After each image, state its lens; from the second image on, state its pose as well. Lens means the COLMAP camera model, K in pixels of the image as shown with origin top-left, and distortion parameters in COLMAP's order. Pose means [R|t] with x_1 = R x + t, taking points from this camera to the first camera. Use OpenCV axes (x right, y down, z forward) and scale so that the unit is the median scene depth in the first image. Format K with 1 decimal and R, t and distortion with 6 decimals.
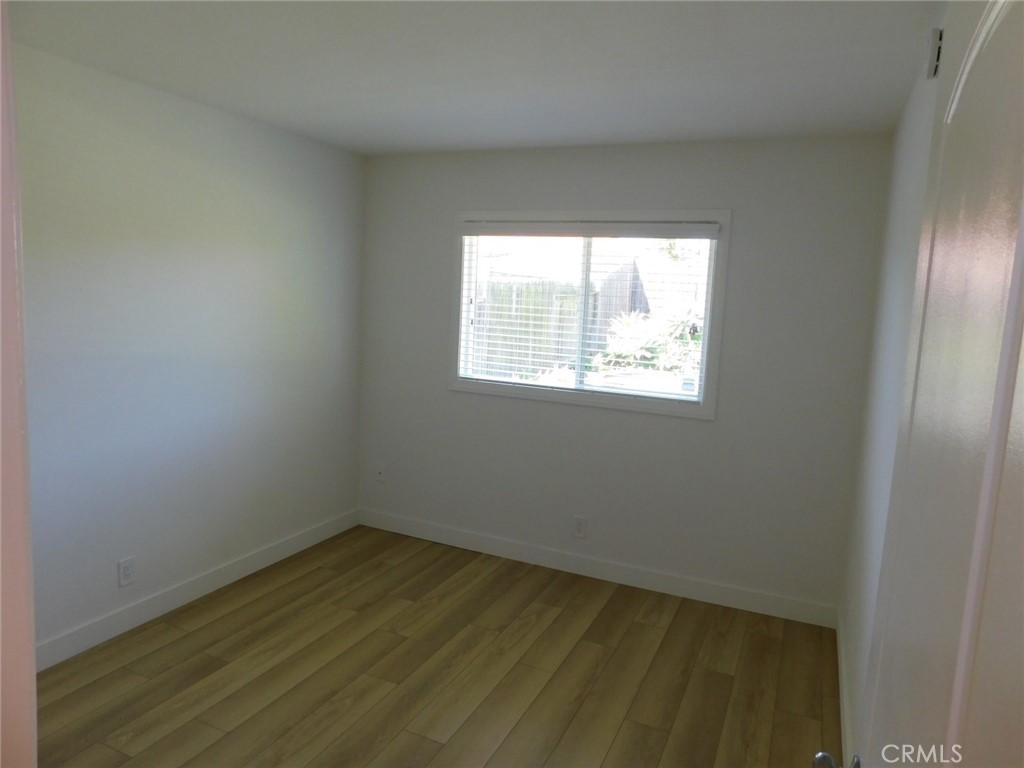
lens RADIAL K [[669.0, 0, 512.3], [0, 669.0, 380.6], [0, 0, 1]] dist [-0.067602, 0.050979]
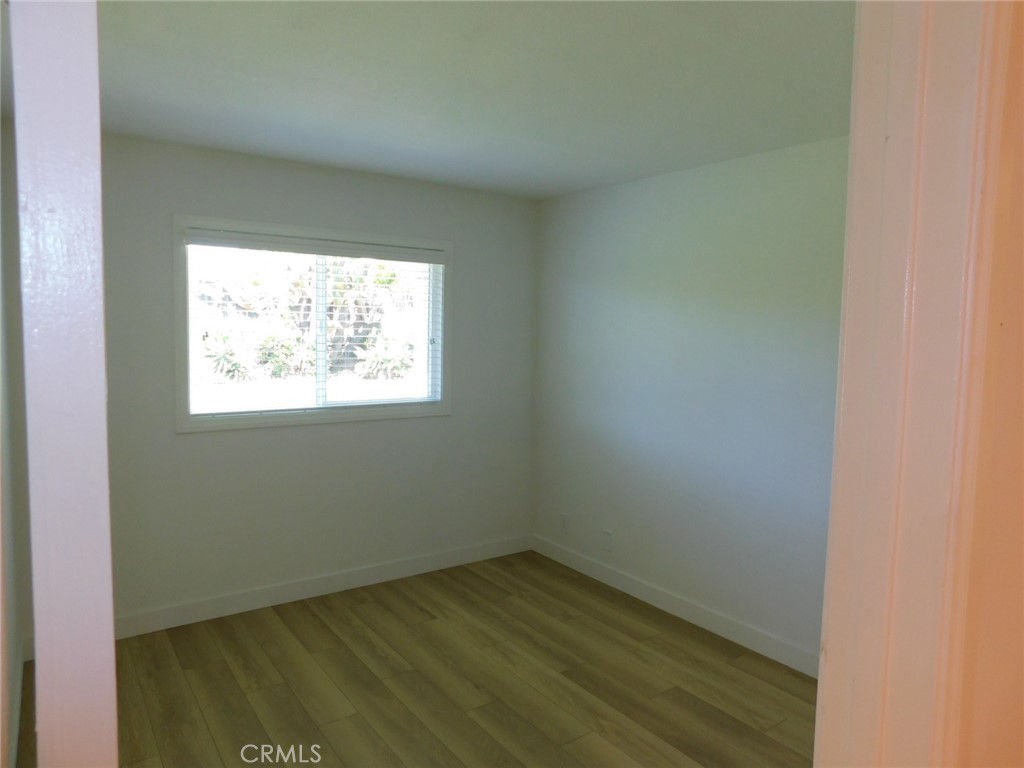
lens RADIAL K [[669.0, 0, 512.3], [0, 669.0, 380.6], [0, 0, 1]] dist [-0.067602, 0.050979]
pose [[0.504813, -0.111369, 0.856015, -0.604794], [0.106101, 0.992129, 0.066507, -0.063082], [-0.856684, 0.057250, 0.512656, 0.251972]]
